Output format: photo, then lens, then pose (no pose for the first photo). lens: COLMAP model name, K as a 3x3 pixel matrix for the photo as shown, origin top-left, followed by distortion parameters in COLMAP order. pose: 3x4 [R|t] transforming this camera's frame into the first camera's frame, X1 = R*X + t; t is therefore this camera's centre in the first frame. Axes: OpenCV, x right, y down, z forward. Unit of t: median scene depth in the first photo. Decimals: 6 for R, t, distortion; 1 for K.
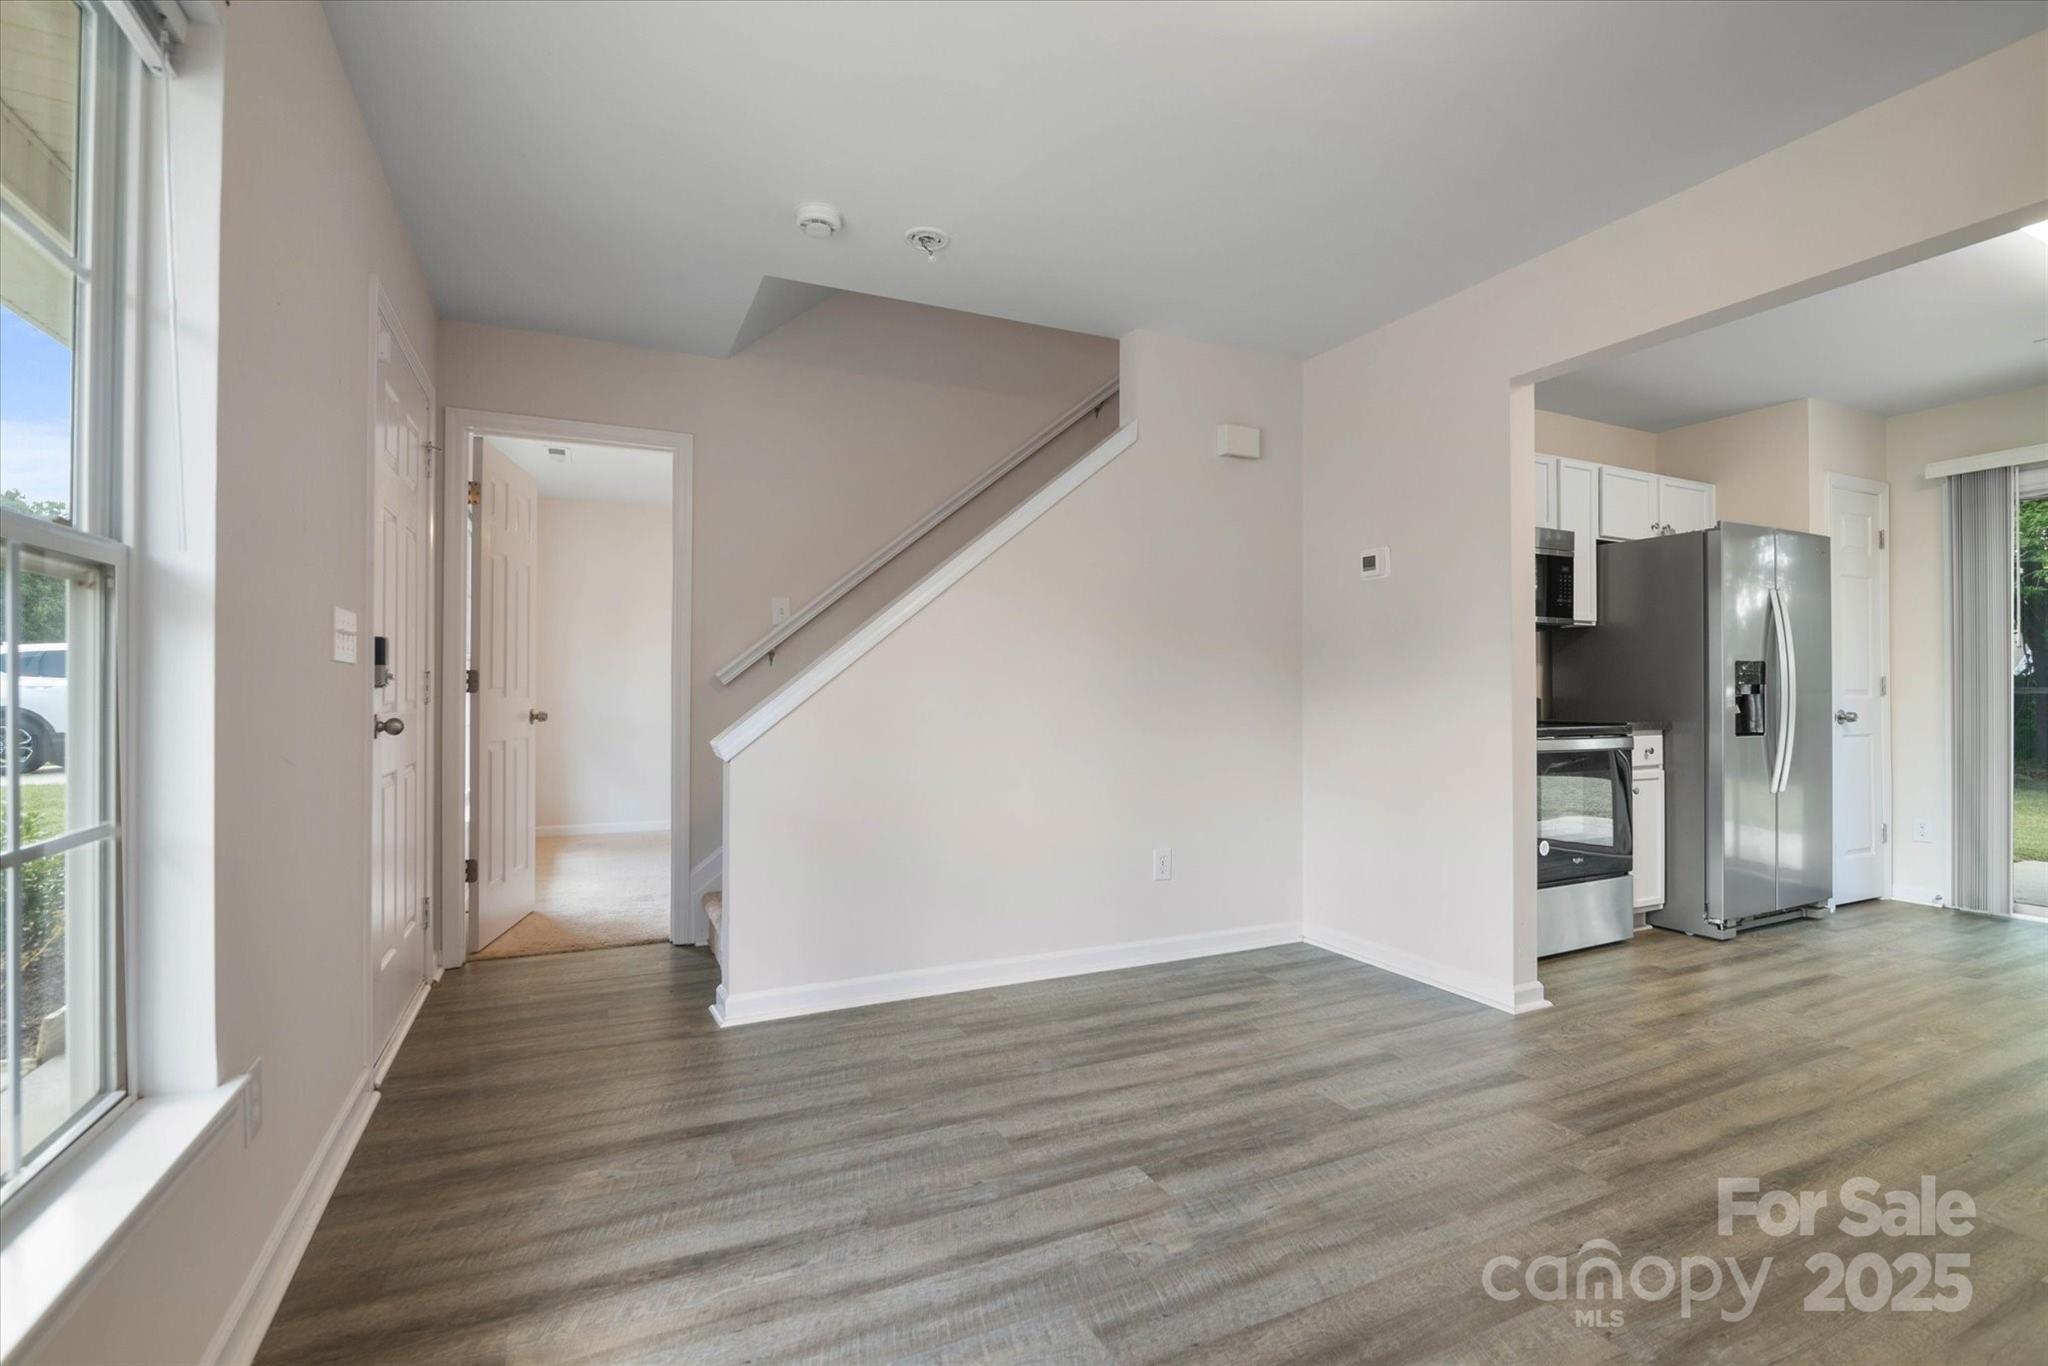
lens RADIAL K [[958.7, 0, 1032.7], [0, 958.7, 683.5], [0, 0, 1]] dist [-0.024125, -0.000255]
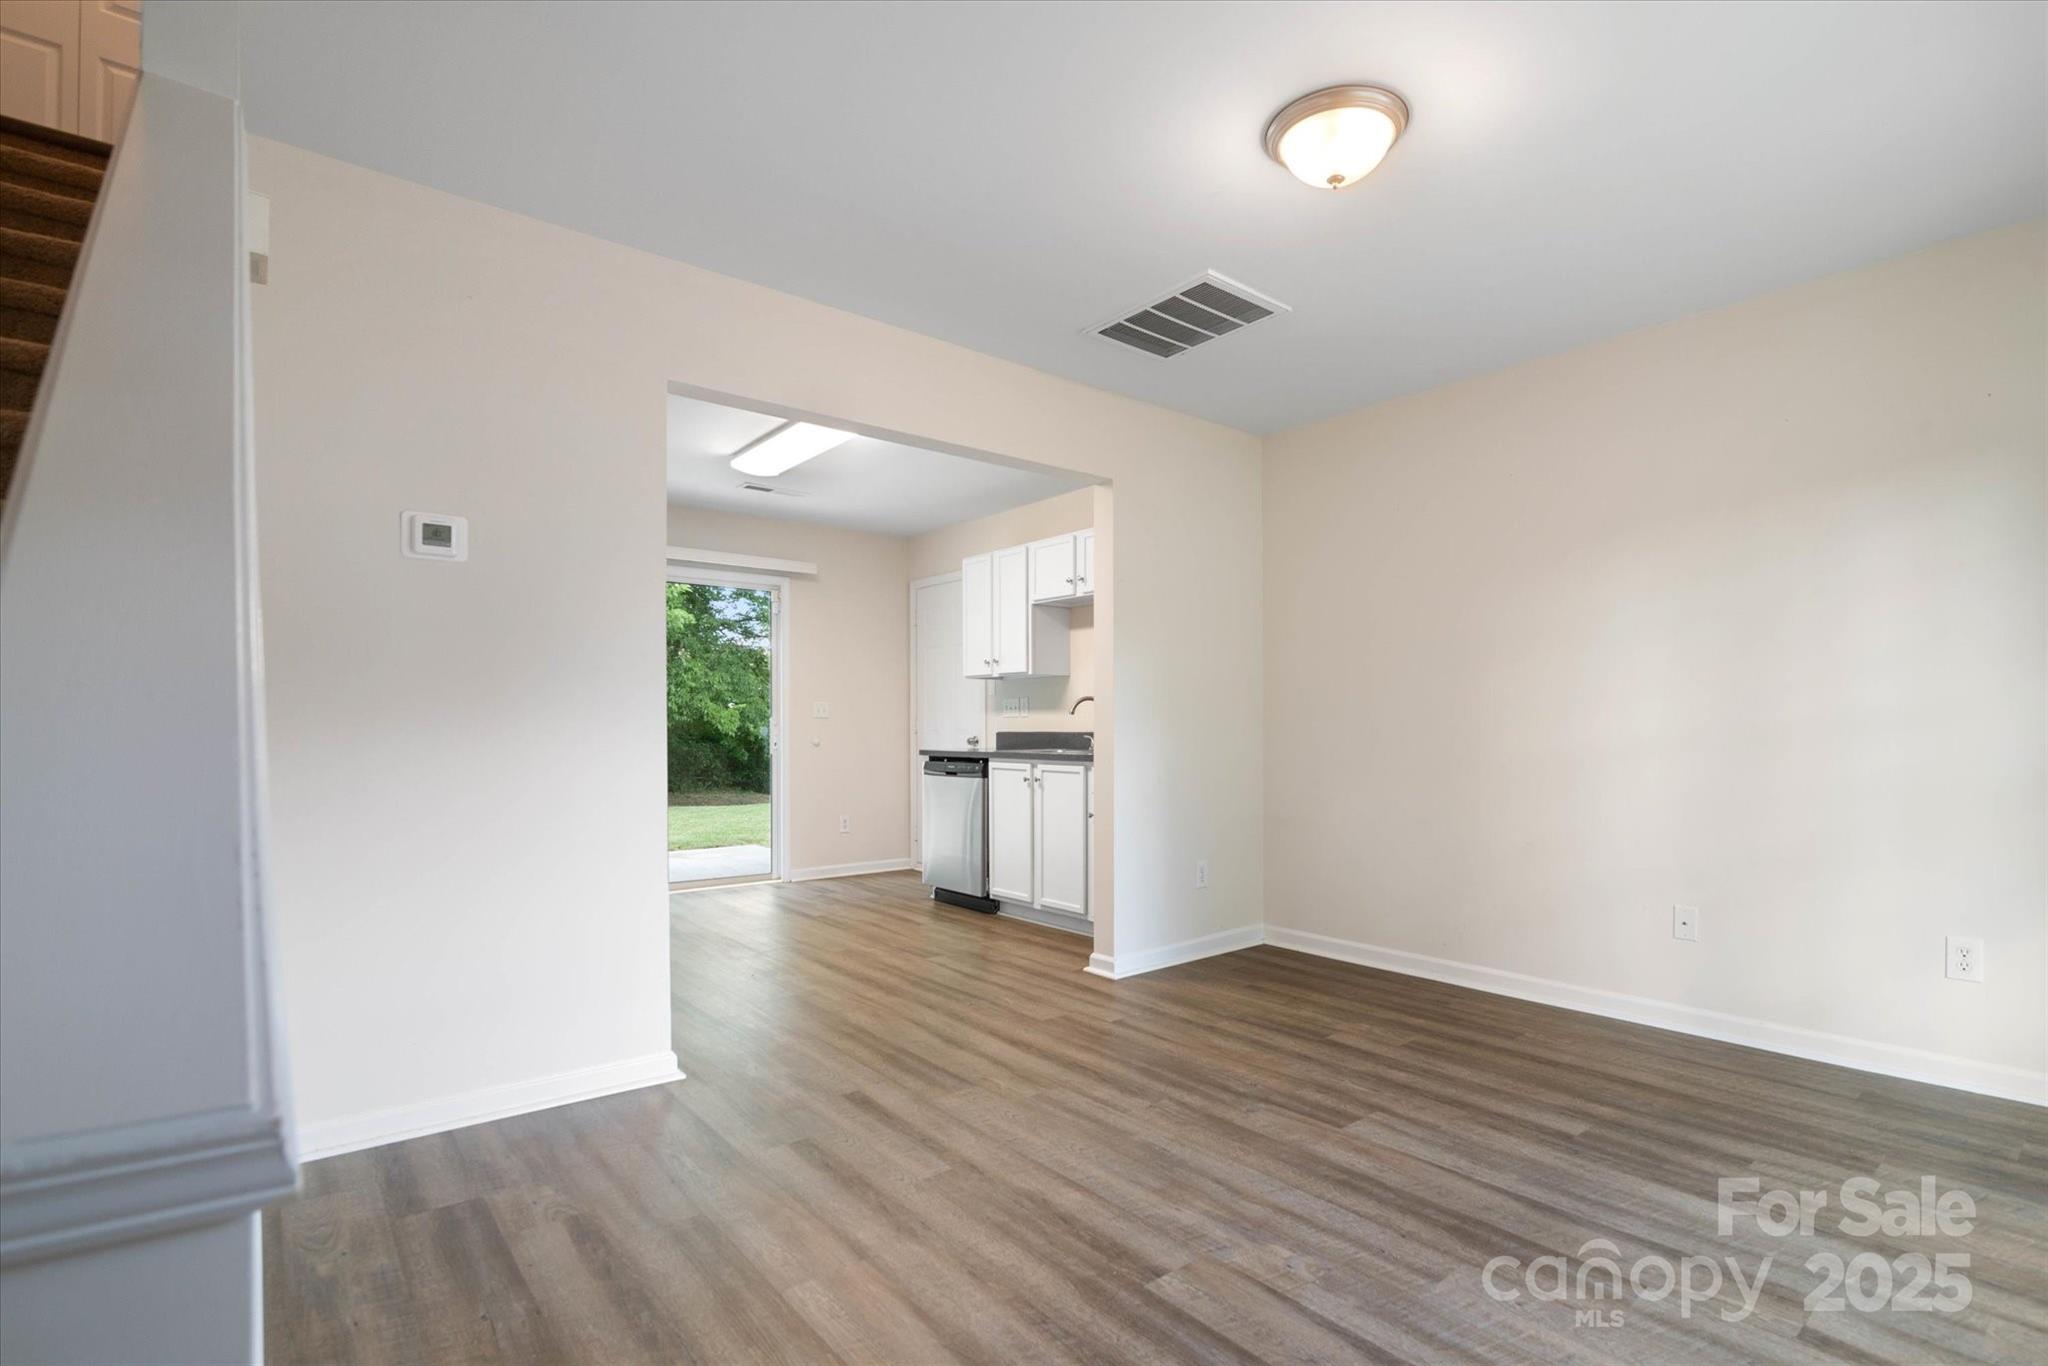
lens RADIAL K [[958.7, 0, 1057.5], [0, 958.7, 726.1], [0, 0, 1]] dist [-0.024125, -0.000255]
pose [[-0.251751, -0.000573, 0.967792, -0.631132], [-0.007257, 0.999973, -0.001295, 0.009534], [-0.967765, -0.007349, -0.251748, 1.181743]]
